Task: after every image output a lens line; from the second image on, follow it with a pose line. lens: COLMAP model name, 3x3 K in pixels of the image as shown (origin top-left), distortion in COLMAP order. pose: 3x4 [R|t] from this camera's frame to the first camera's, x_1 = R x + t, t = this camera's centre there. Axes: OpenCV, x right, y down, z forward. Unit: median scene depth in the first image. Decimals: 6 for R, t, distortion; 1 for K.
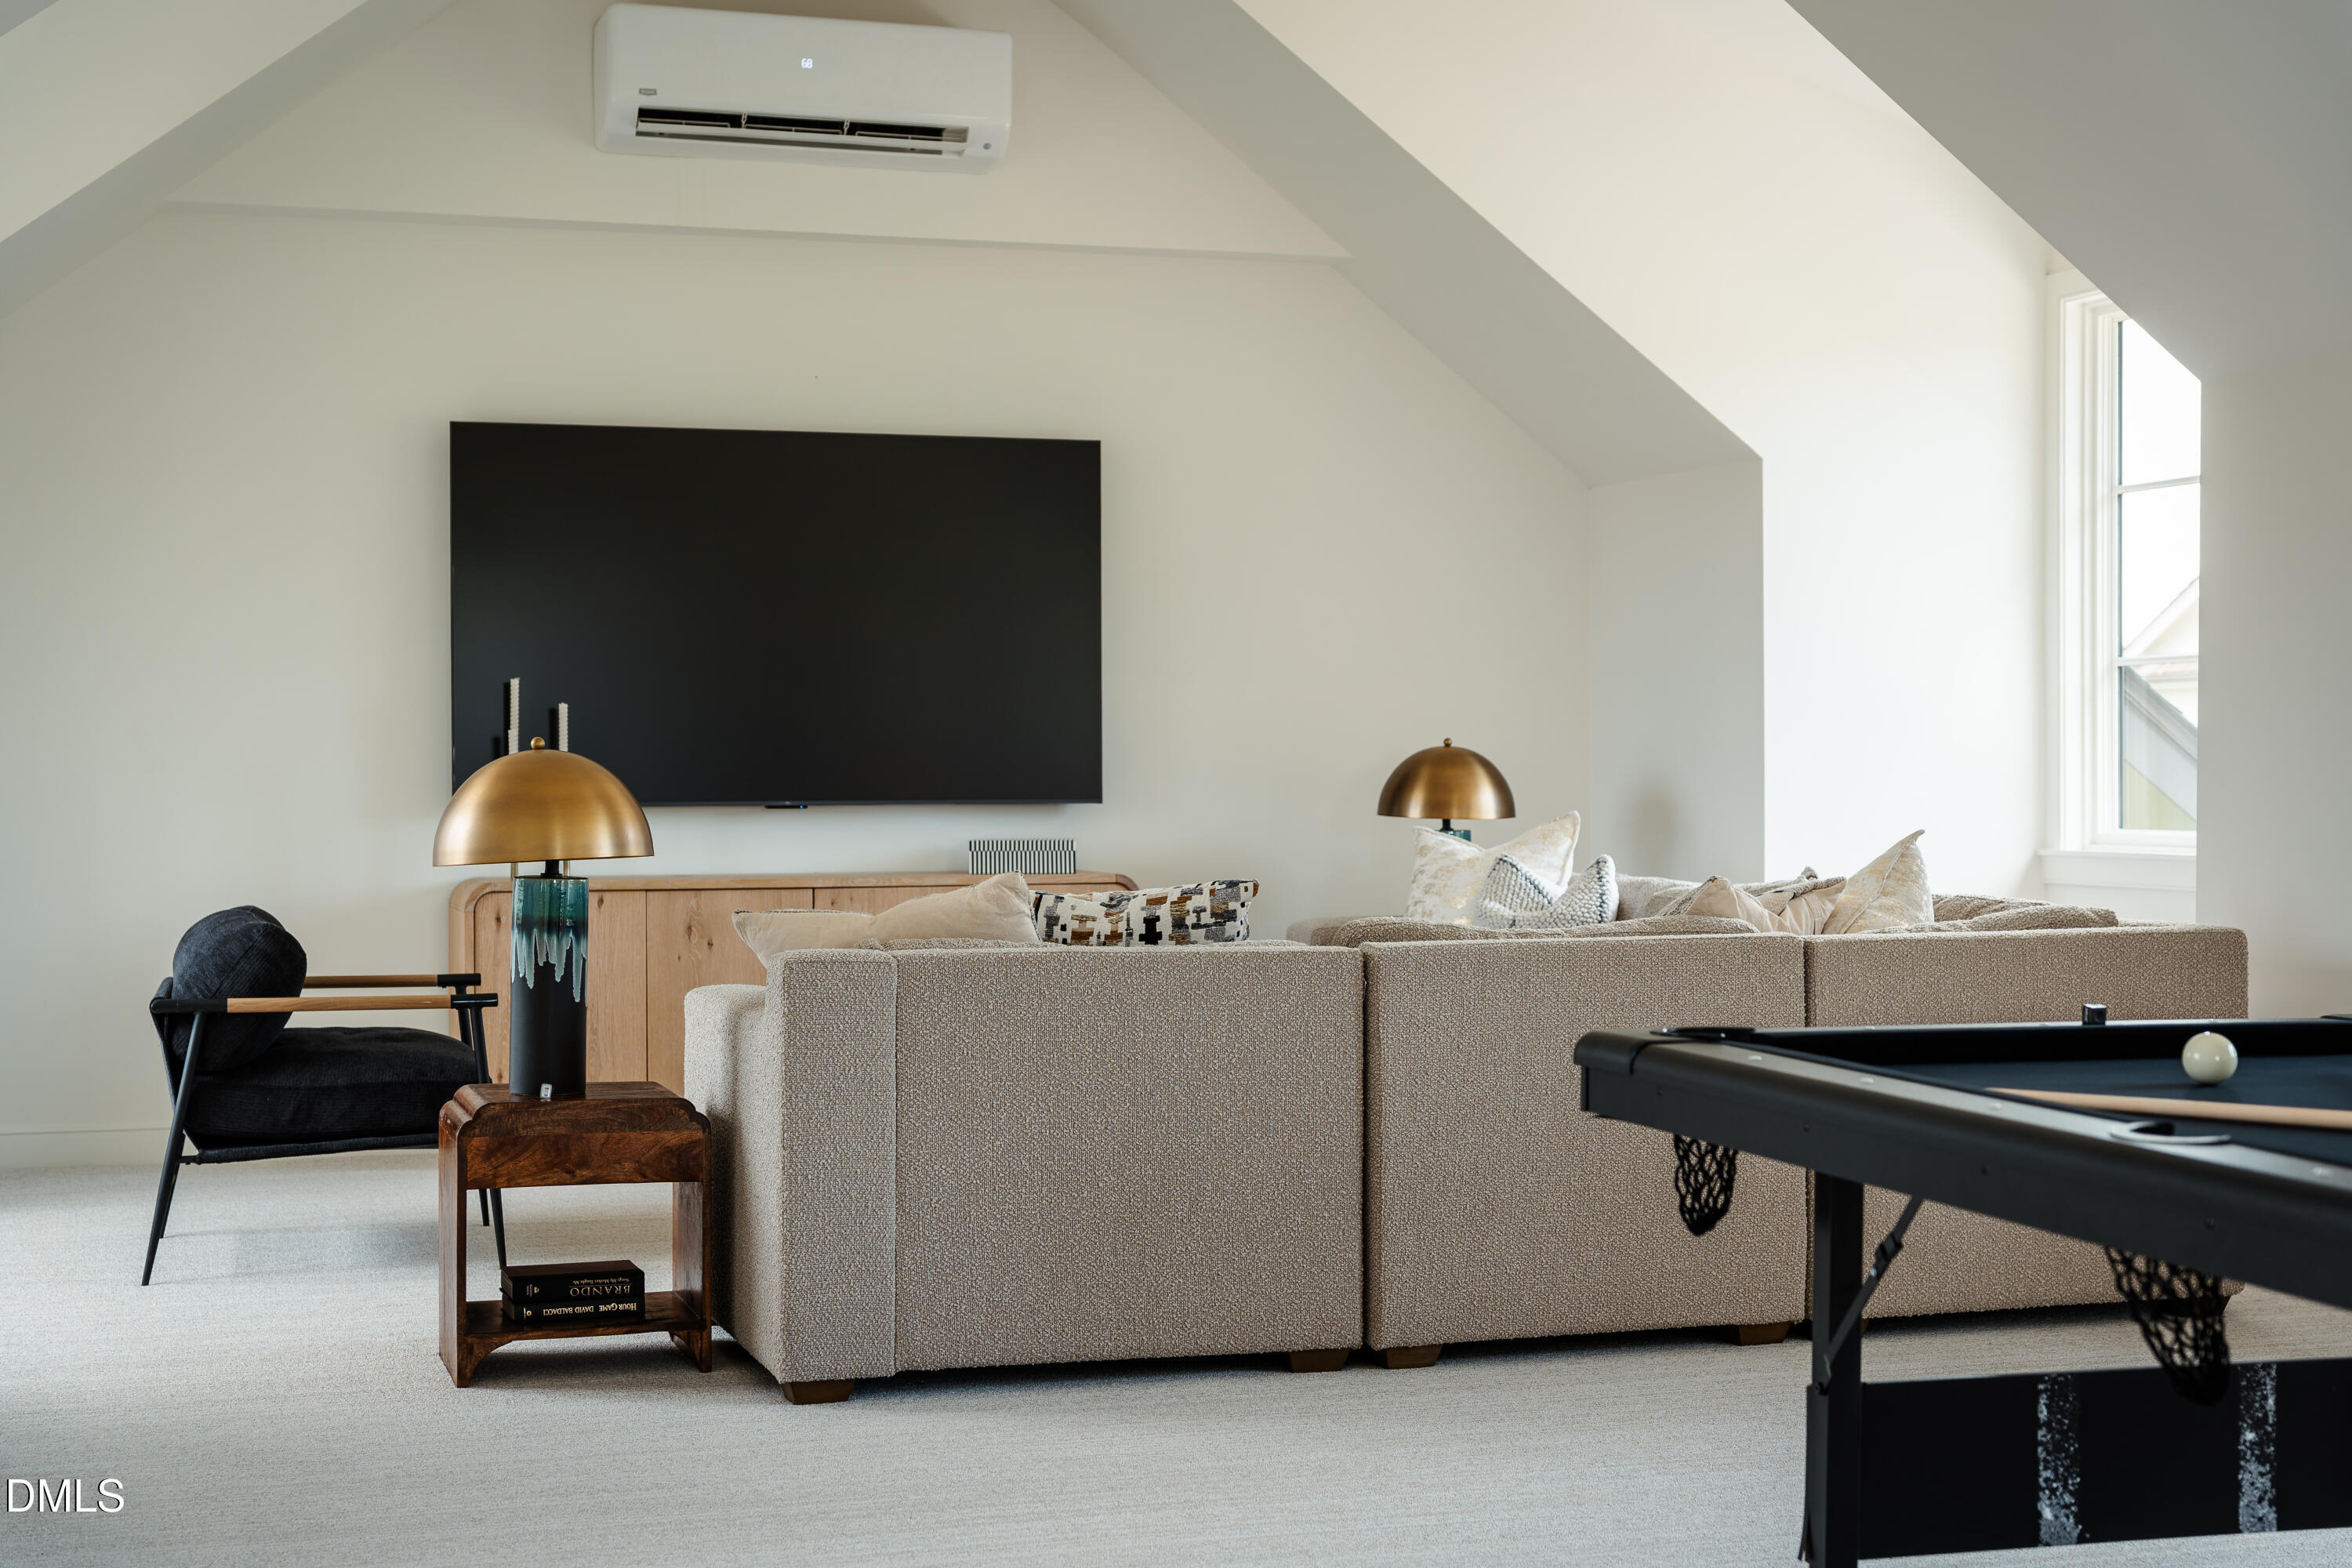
lens RADIAL K [[3143.1, 0, 1178.0], [0, 3143.1, 776.1], [0, 0, 1]] dist [0.024963, 0.000000]
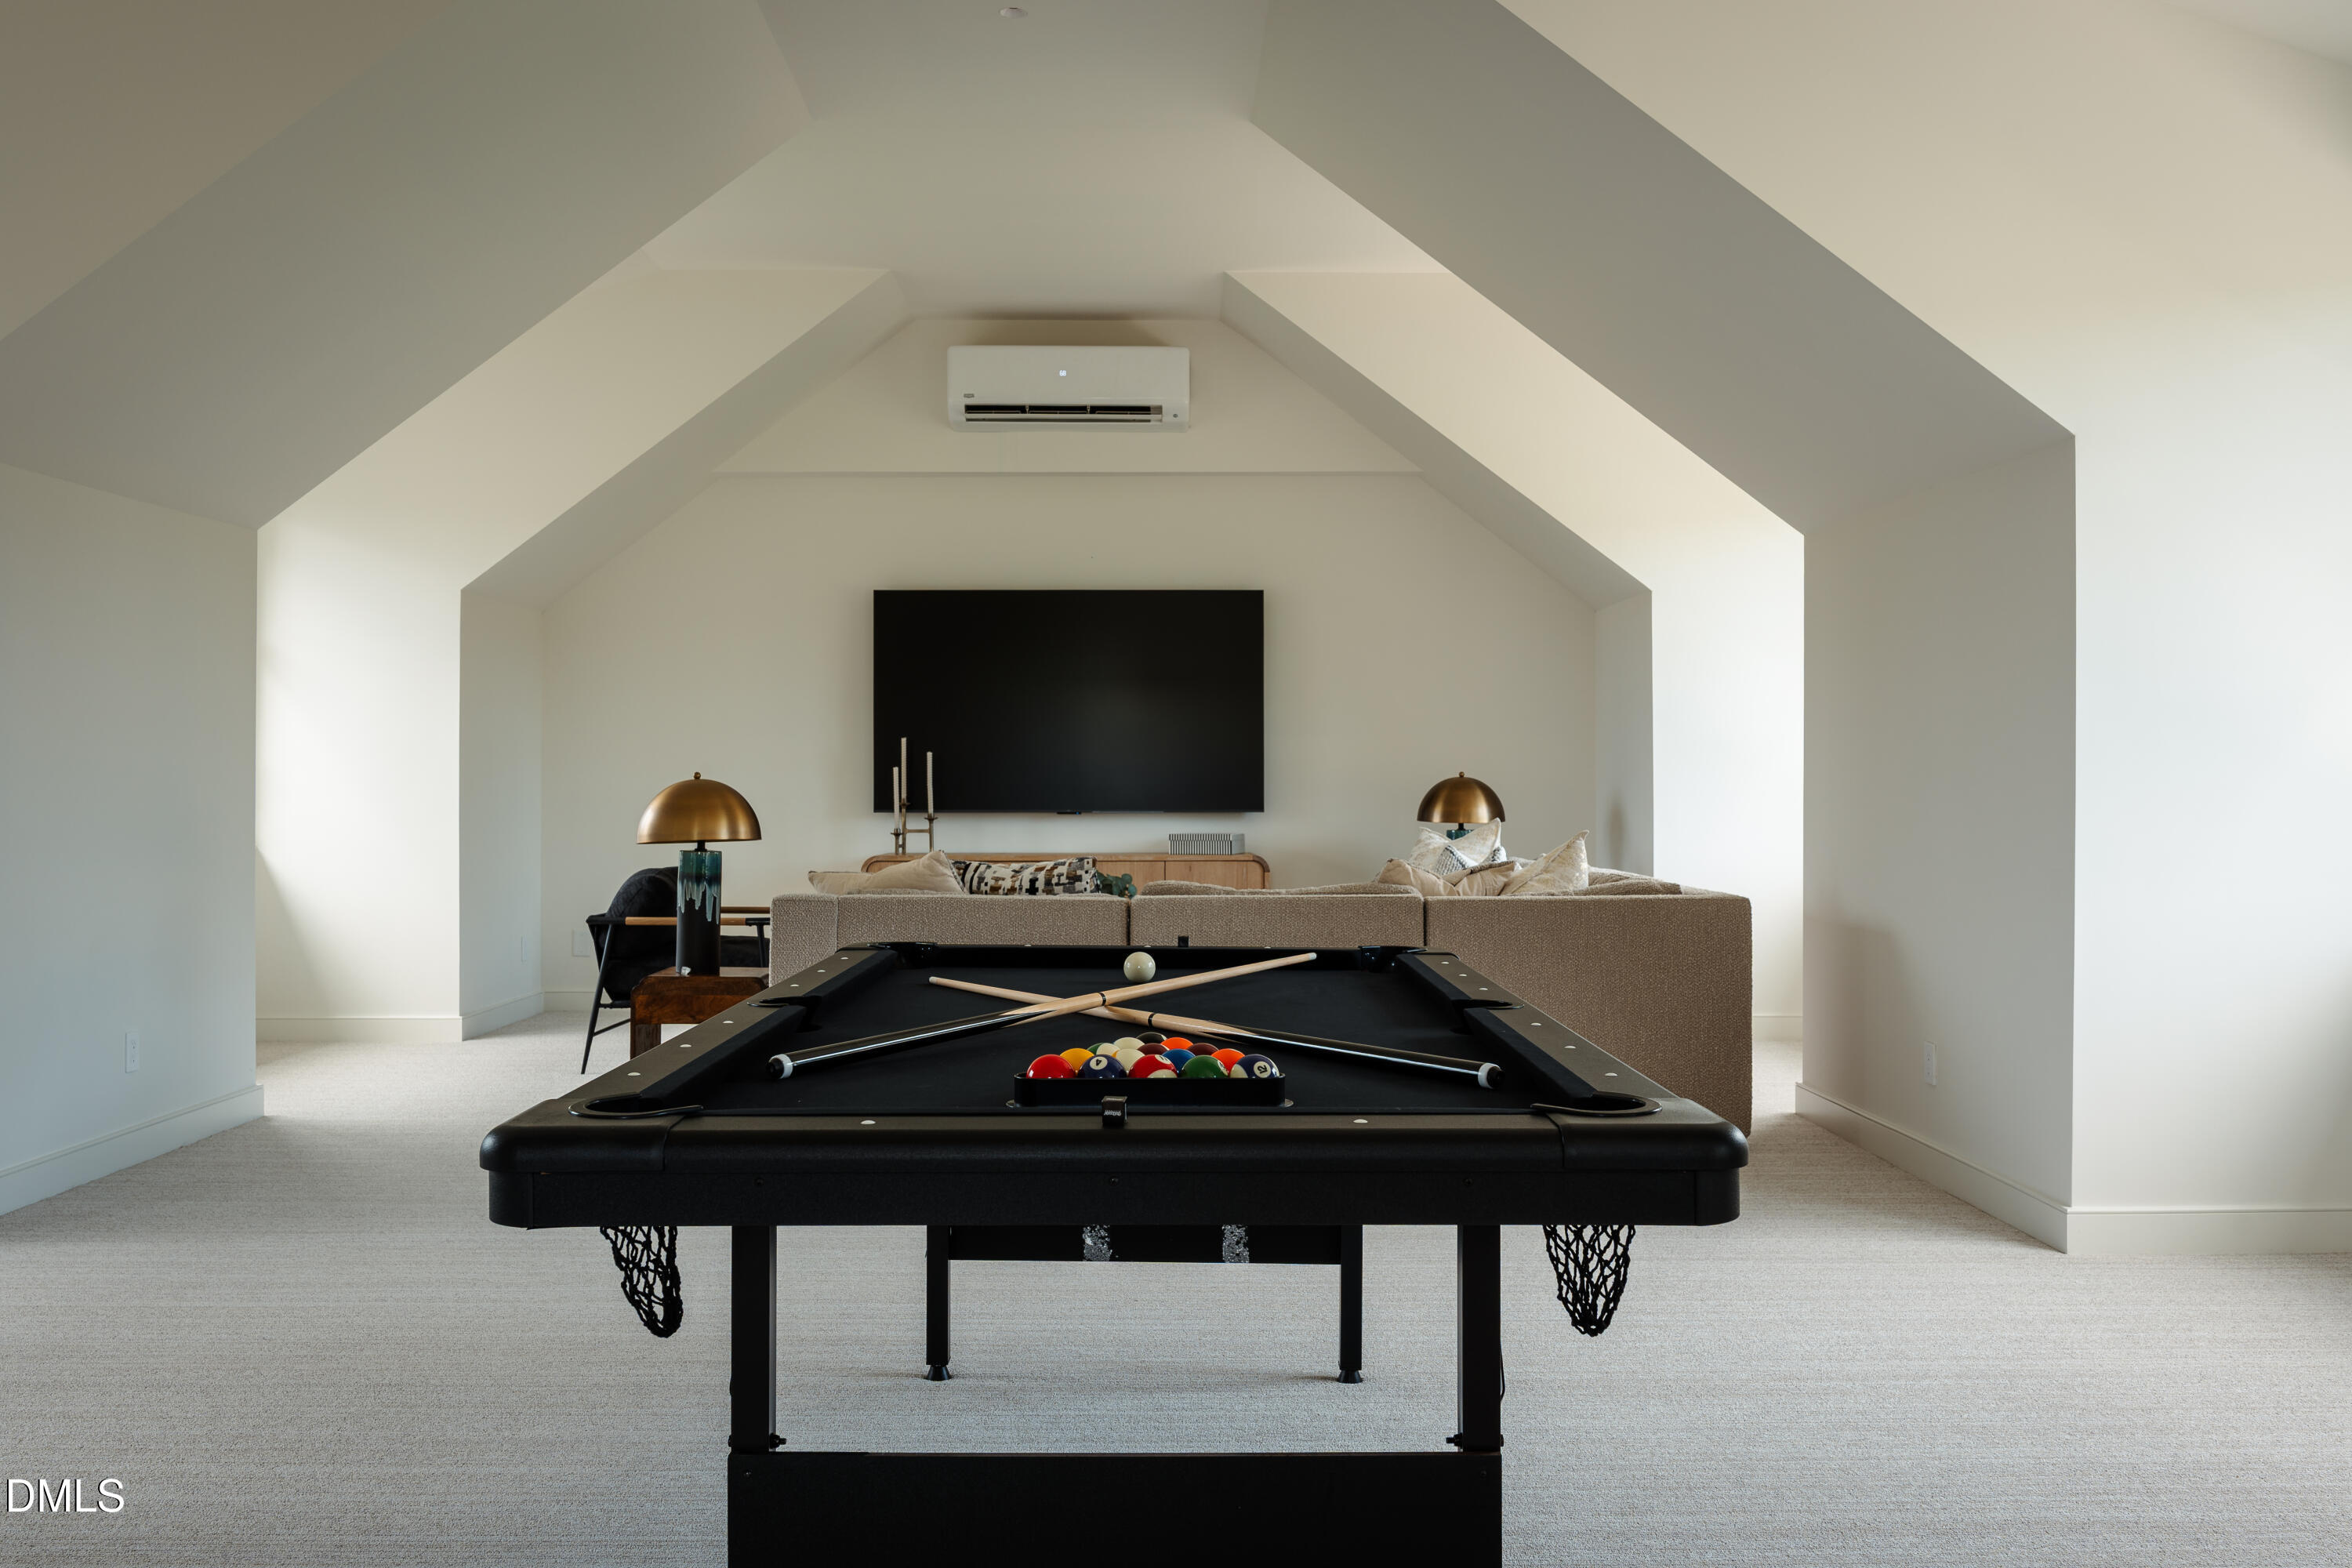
lens RADIAL K [[1959.1, 0, 1174.2], [0, 1959.1, 788.1], [0, 0, 1]] dist [-0.009092, -0.001446]
pose [[0.957582, 0.001764, -0.288155, 0.362554], [-0.002996, 0.999988, -0.003833, 0.000257], [0.288145, 0.004534, 0.957576, 0.017870]]
